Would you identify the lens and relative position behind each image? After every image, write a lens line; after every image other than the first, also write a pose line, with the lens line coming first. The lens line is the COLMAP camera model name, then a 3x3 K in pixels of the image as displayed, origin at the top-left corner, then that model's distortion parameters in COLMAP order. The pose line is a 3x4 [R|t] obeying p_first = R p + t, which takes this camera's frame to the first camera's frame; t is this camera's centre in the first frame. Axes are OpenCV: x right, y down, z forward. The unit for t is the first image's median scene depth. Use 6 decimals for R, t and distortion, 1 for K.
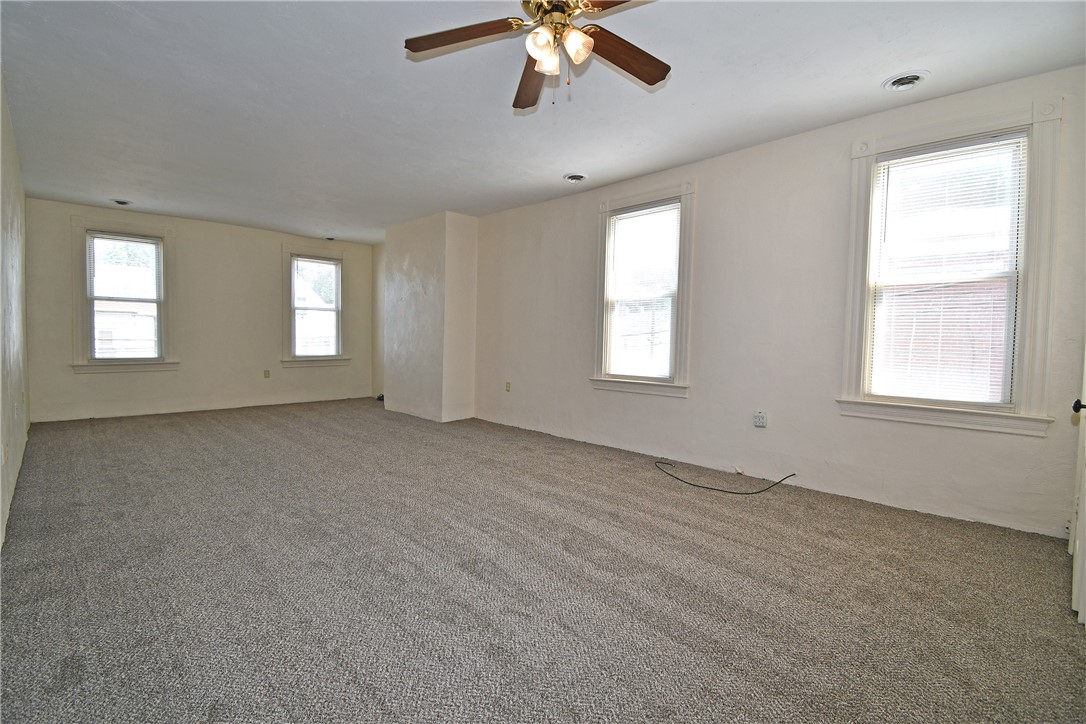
lens RADIAL K [[478.3, 0, 543.9], [0, 478.3, 365.5], [0, 0, 1]] dist [0.001805, -0.003683]
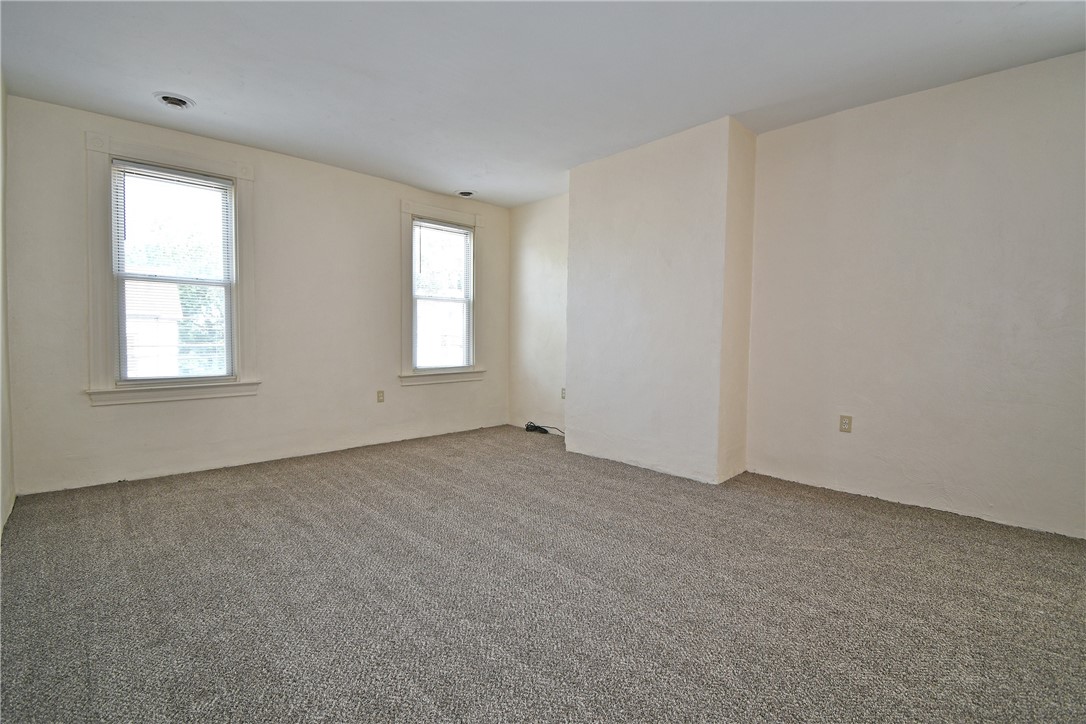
lens RADIAL K [[478.3, 0, 548.6], [0, 478.3, 364.0], [0, 0, 1]] dist [0.001805, -0.003683]
pose [[0.999967, -0.007493, 0.002989, -0.394166], [0.007500, 0.999969, -0.002431, -0.026551], [-0.002971, 0.002454, 0.999993, 0.383425]]
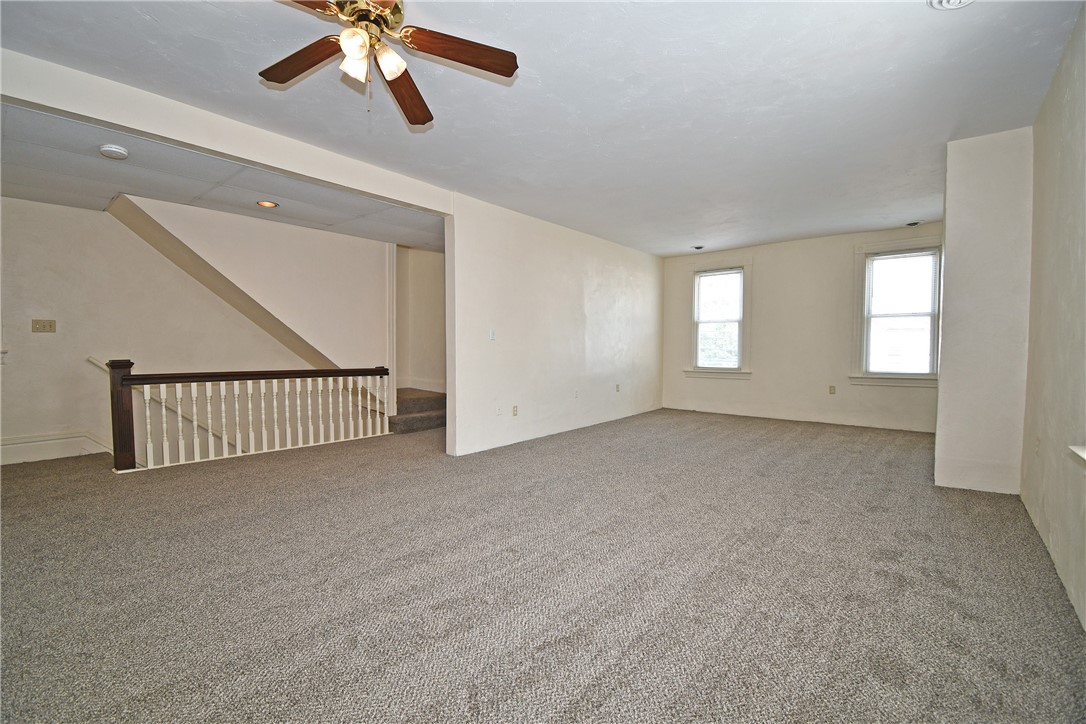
lens RADIAL K [[478.3, 0, 534.3], [0, 478.3, 355.8], [0, 0, 1]] dist [0.001805, -0.003683]
pose [[0.085717, 0.003006, -0.996315, 0.328237], [-0.054080, 0.998535, -0.001640, -0.017527], [0.994851, 0.054021, 0.085754, 0.390042]]
